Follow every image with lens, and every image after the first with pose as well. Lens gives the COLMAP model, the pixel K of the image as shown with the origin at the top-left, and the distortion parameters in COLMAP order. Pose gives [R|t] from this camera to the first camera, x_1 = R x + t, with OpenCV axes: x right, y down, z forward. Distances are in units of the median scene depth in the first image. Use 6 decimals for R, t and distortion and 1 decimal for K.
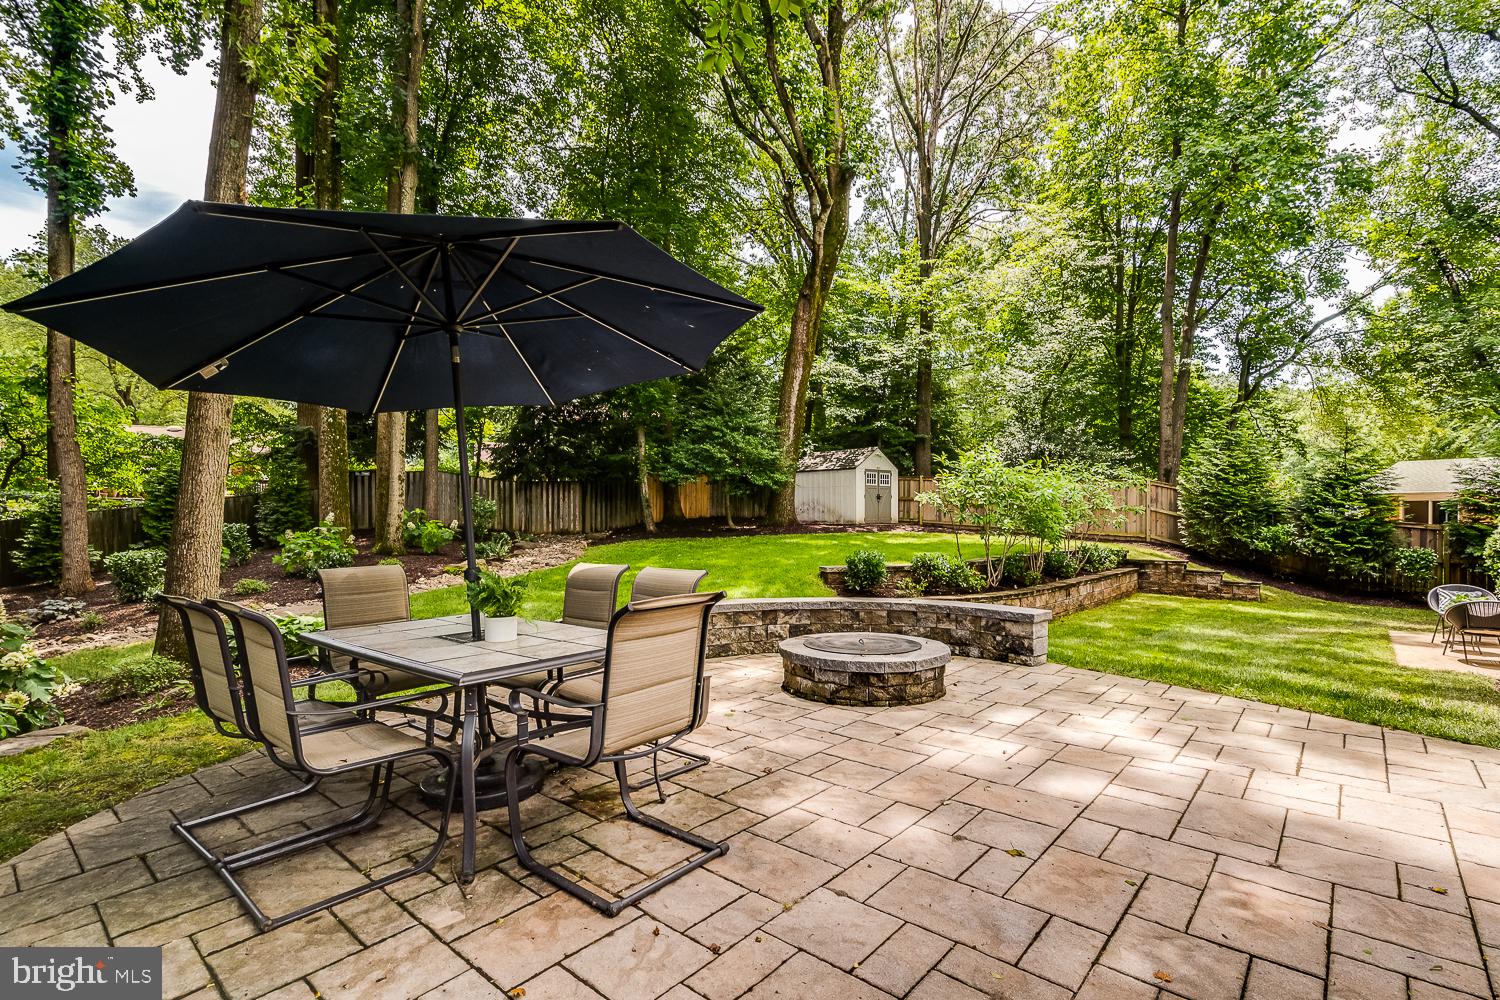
lens RADIAL K [[694.2, 0, 758.2], [0, 694.2, 511.2], [0, 0, 1]] dist [-0.003454, 0.004178]
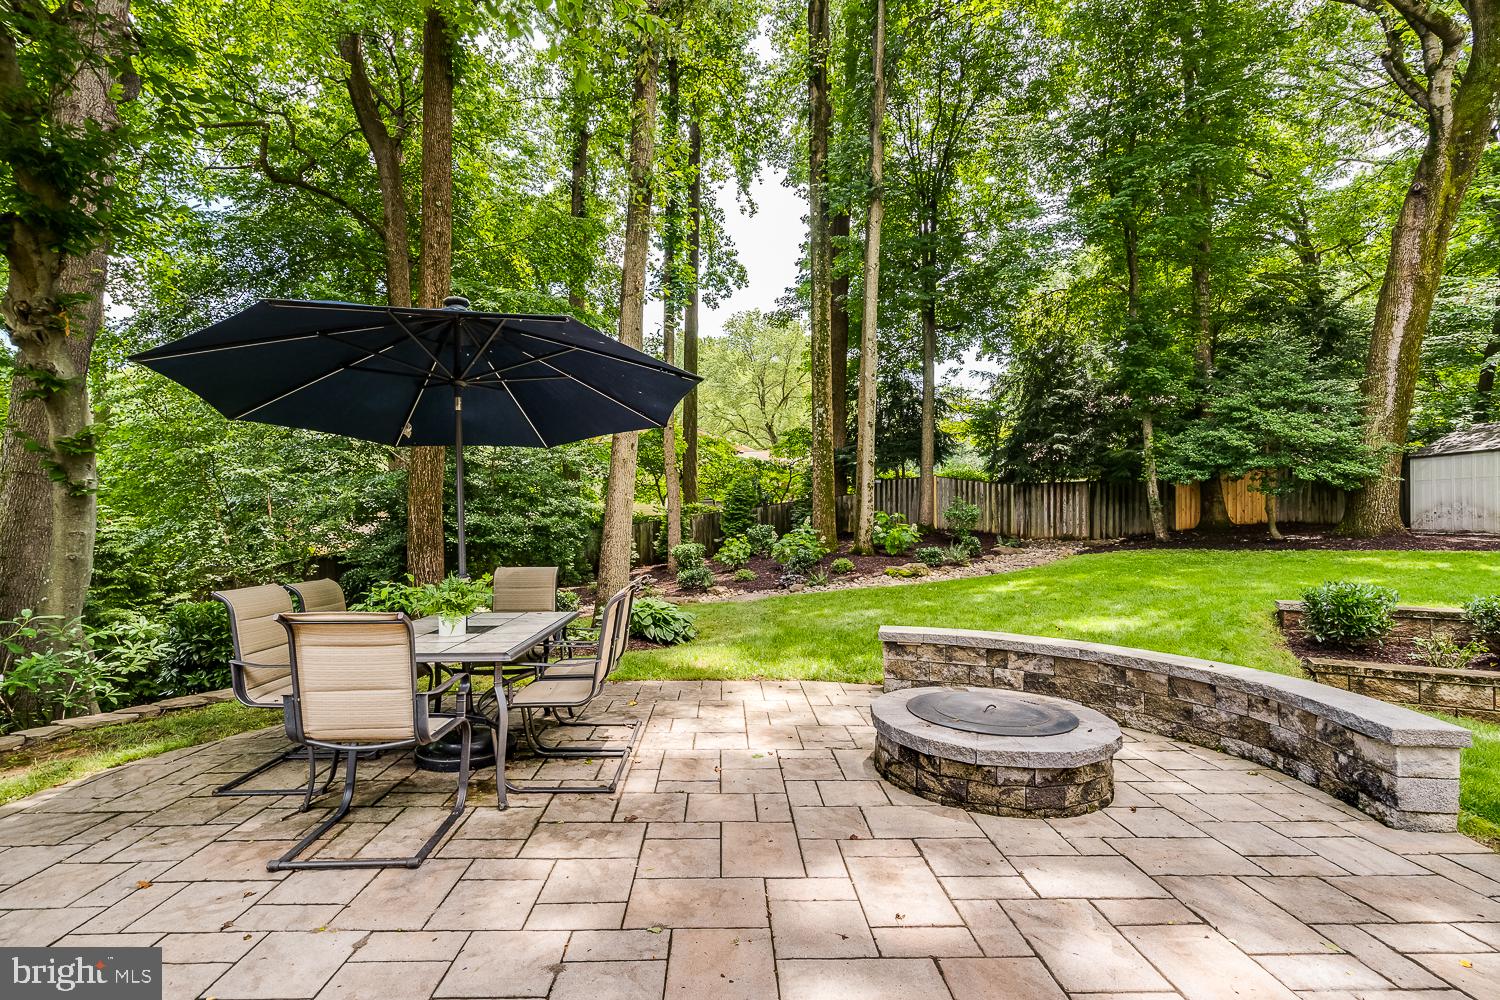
lens RADIAL K [[694.2, 0, 757.8], [0, 694.2, 510.0], [0, 0, 1]] dist [-0.003454, 0.004178]
pose [[0.676167, -0.003070, -0.736742, 0.420169], [0.001210, 0.999995, -0.003056, -0.013845], [0.736748, 0.001175, 0.676167, 0.269287]]
